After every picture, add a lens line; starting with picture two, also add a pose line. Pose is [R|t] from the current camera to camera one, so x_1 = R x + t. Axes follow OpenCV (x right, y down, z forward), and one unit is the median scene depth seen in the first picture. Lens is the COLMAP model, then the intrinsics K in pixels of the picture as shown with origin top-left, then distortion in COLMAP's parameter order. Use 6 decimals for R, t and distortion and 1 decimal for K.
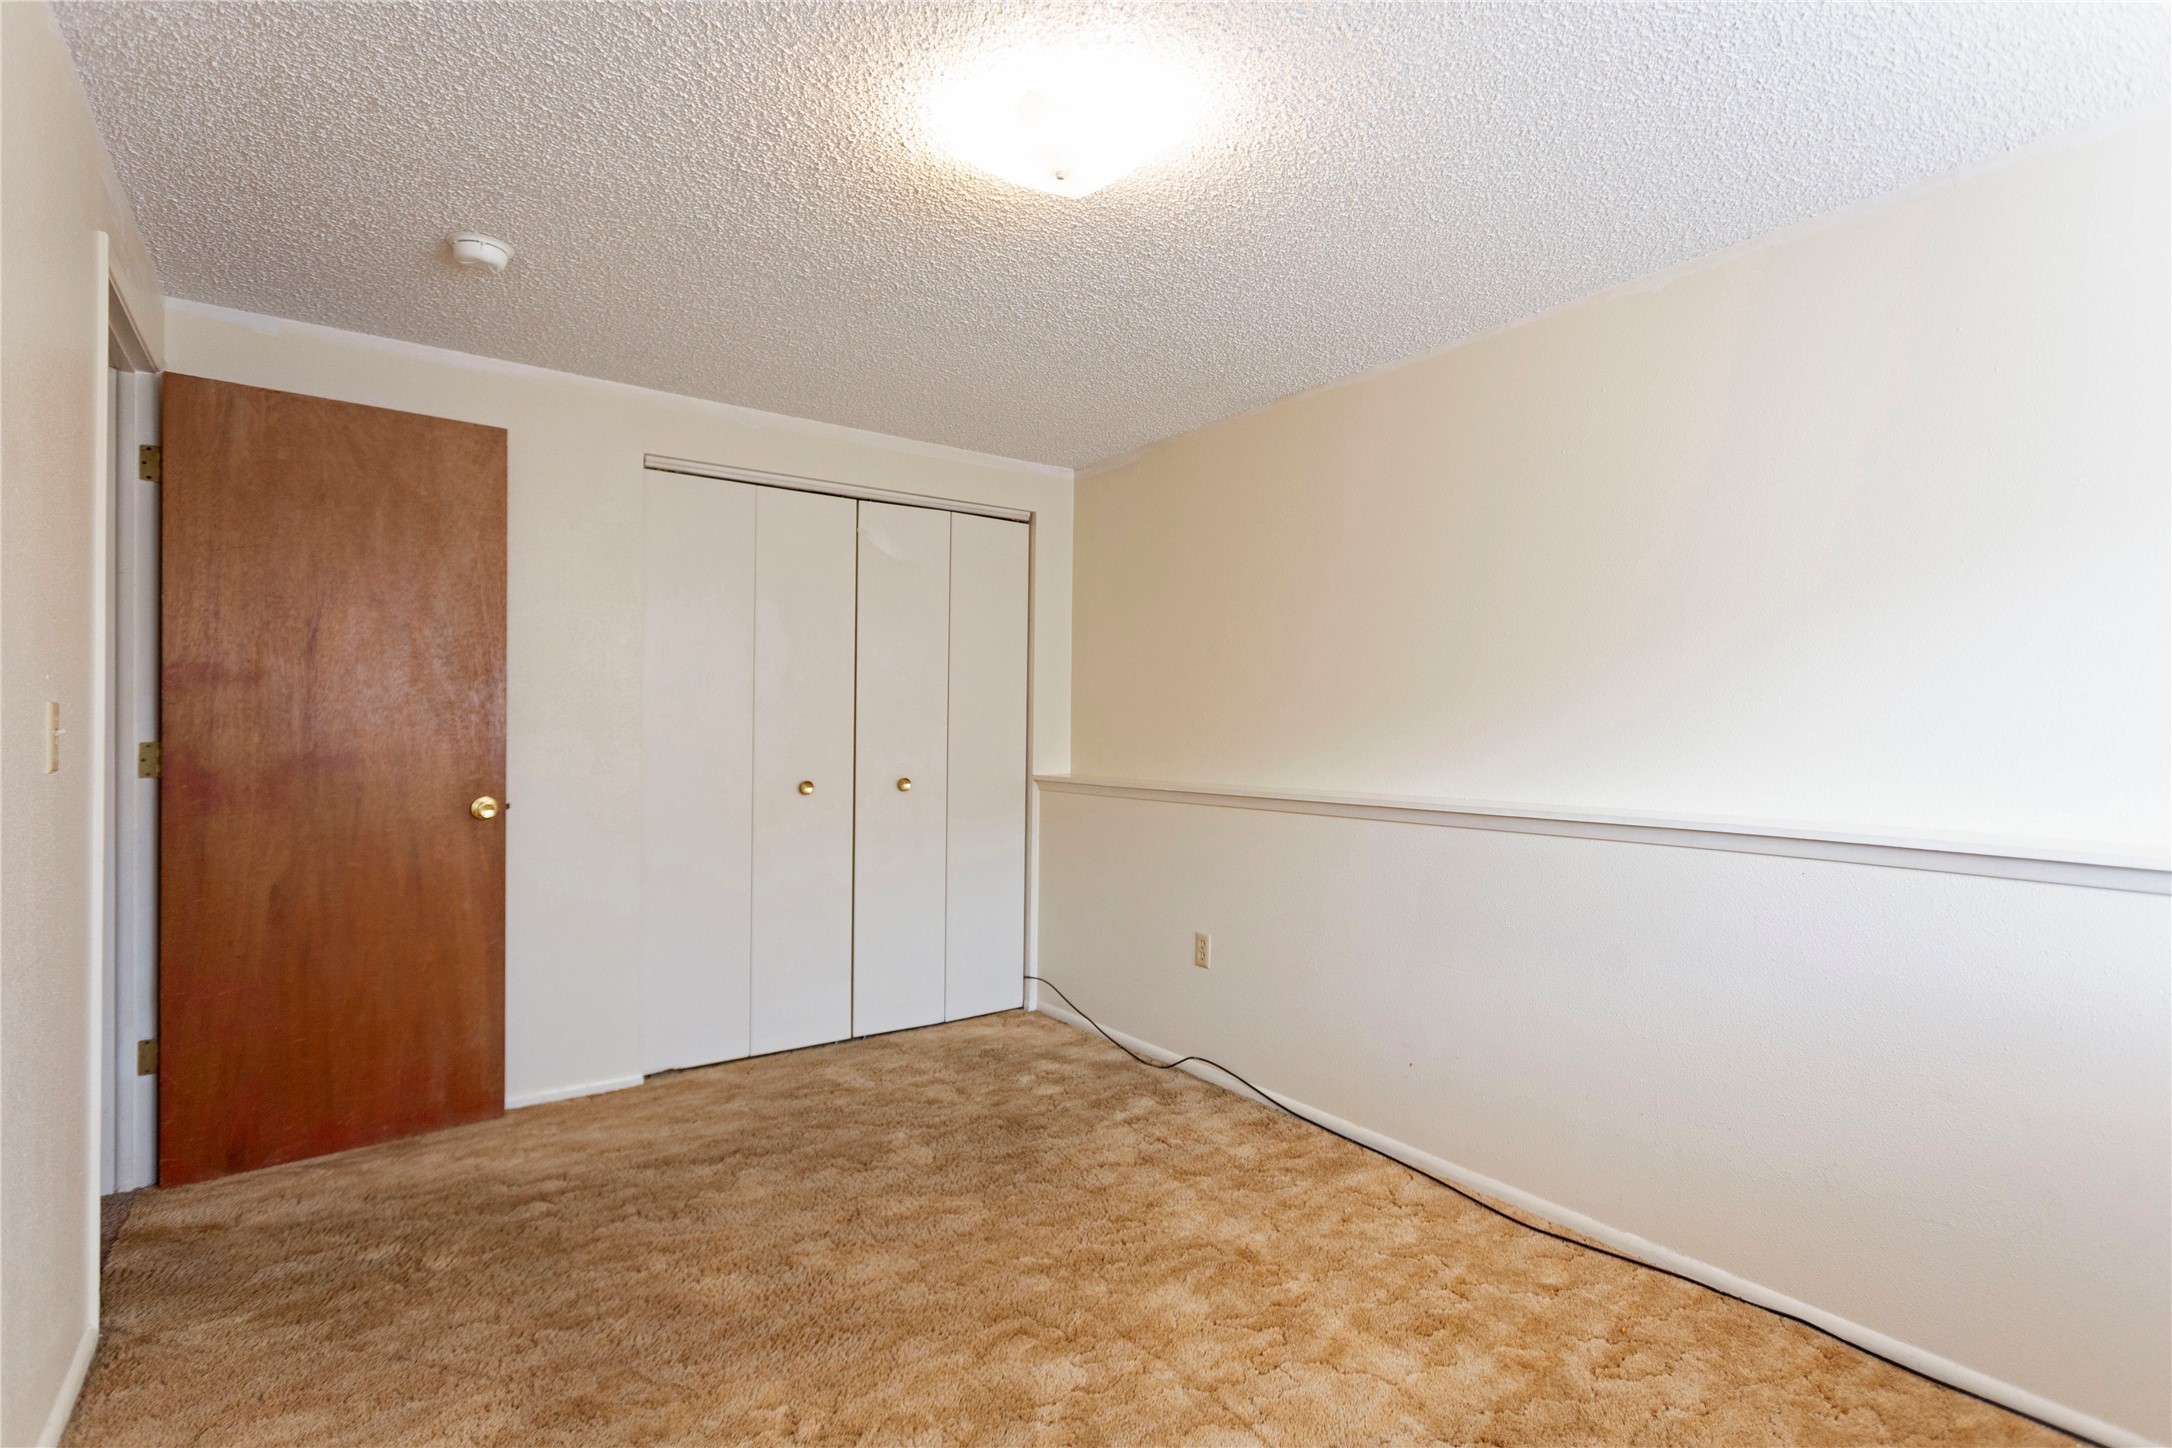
lens RADIAL K [[1070.1, 0, 1085.9], [0, 1070.1, 717.6], [0, 0, 1]] dist [-0.004303, 0.002281]
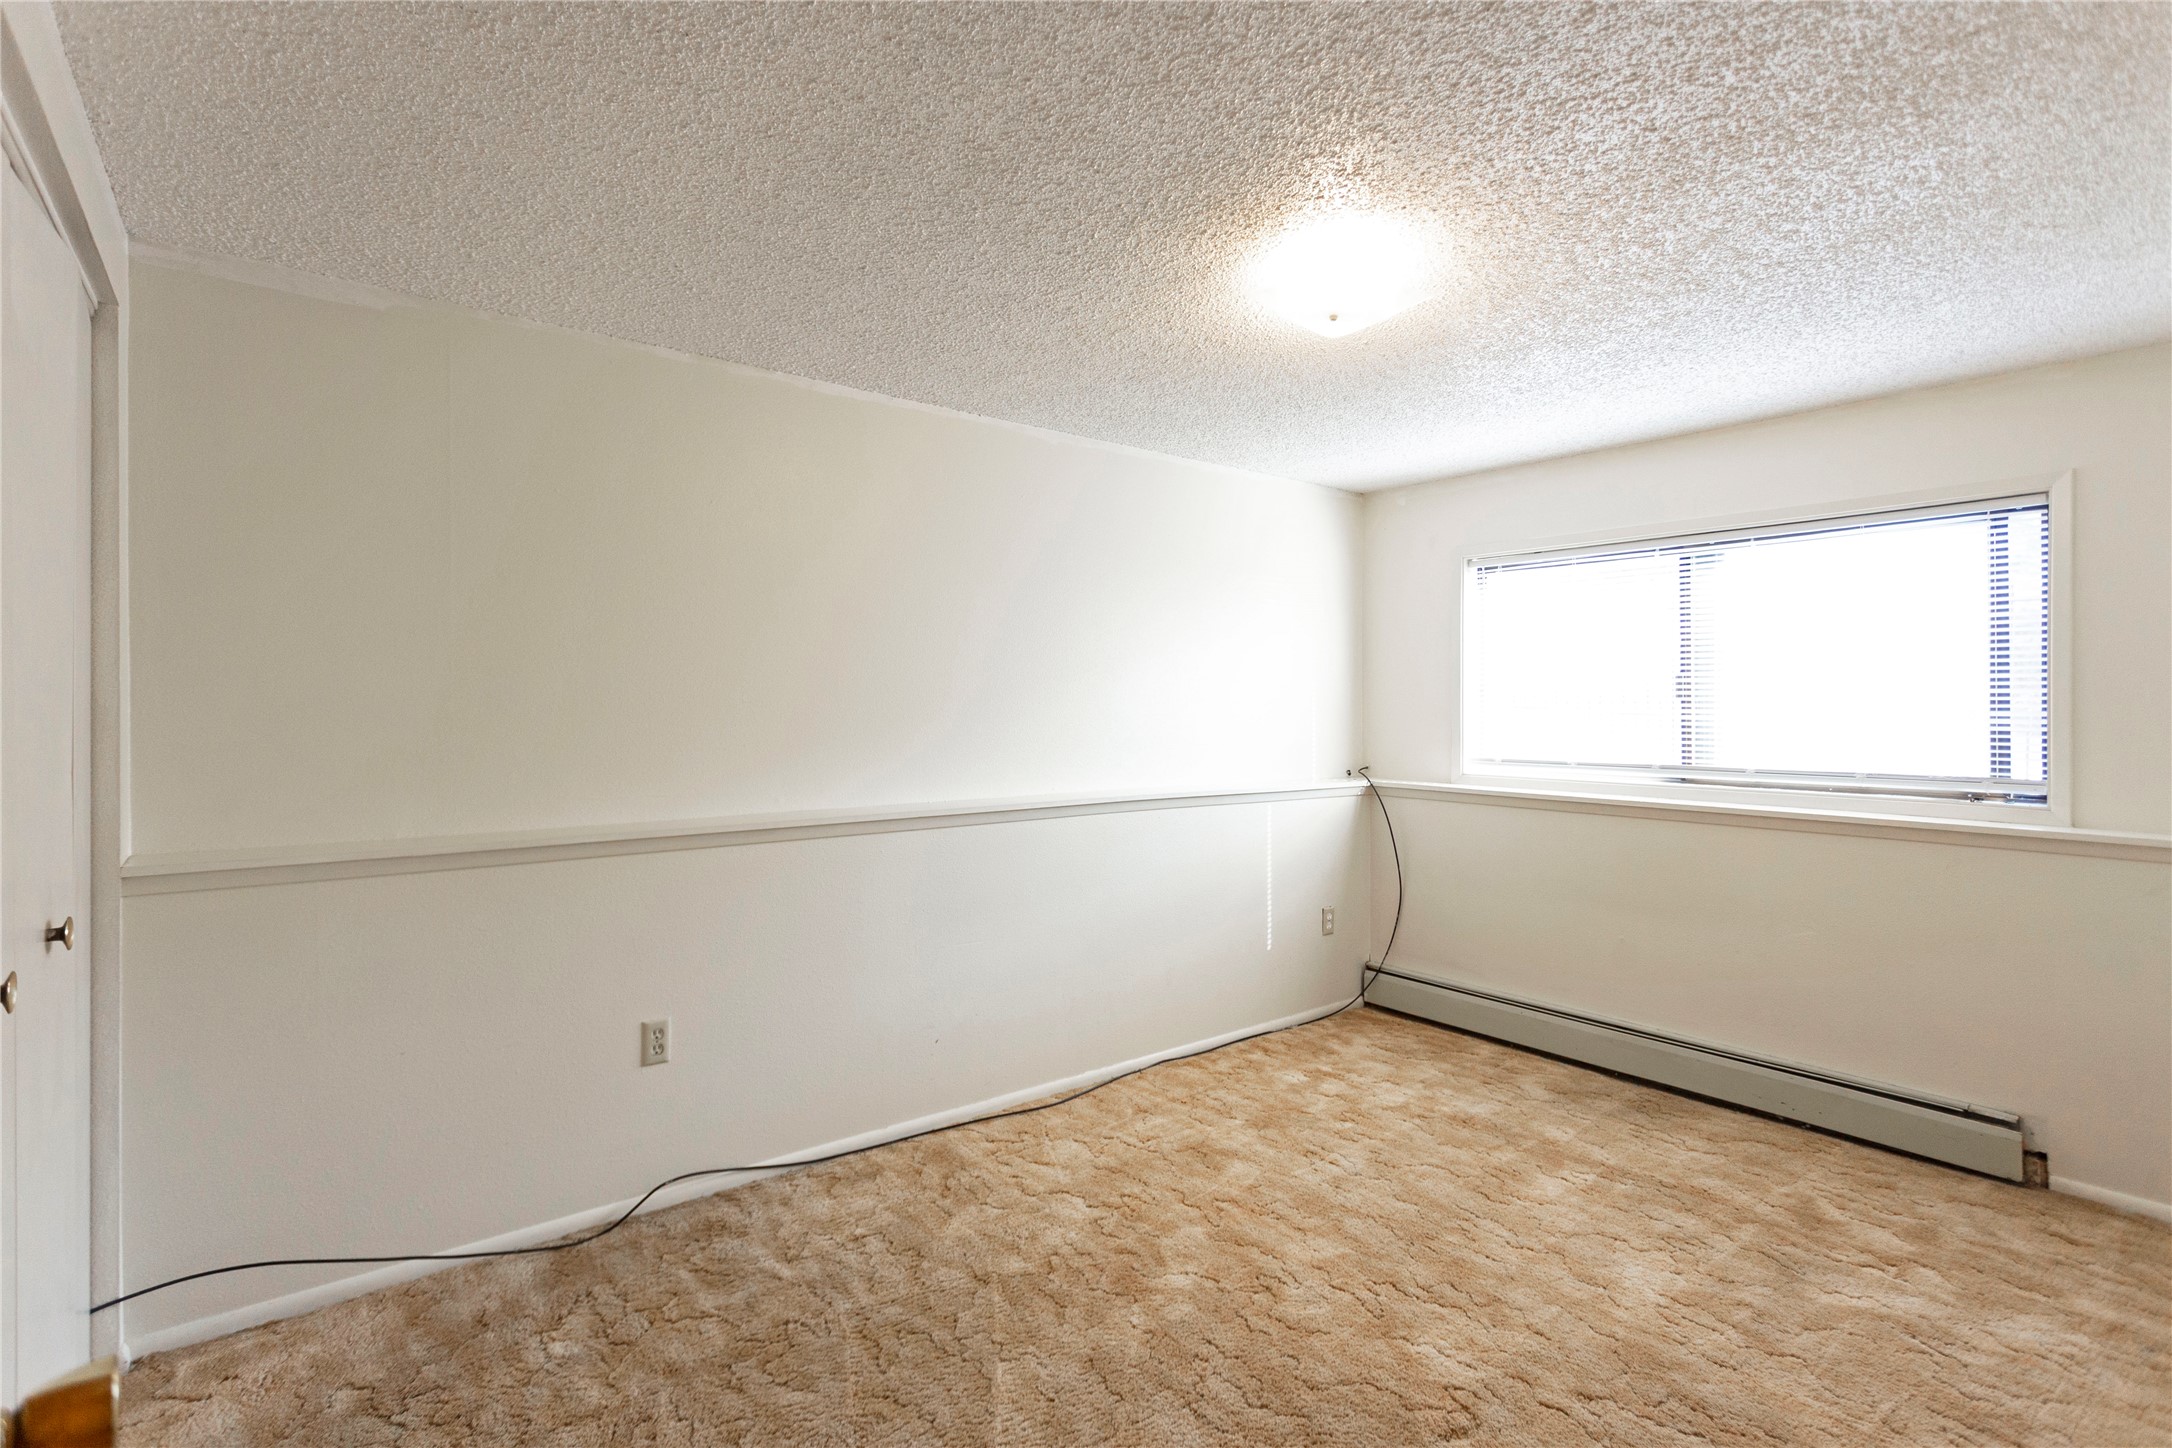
lens RADIAL K [[1070.1, 0, 1079.4], [0, 1070.1, 720.4], [0, 0, 1]] dist [-0.004303, 0.002281]
pose [[-0.079810, -0.013612, 0.996717, -0.778149], [-0.008392, 0.999880, 0.012983, -0.026133], [-0.996775, -0.007328, -0.079915, 0.893524]]
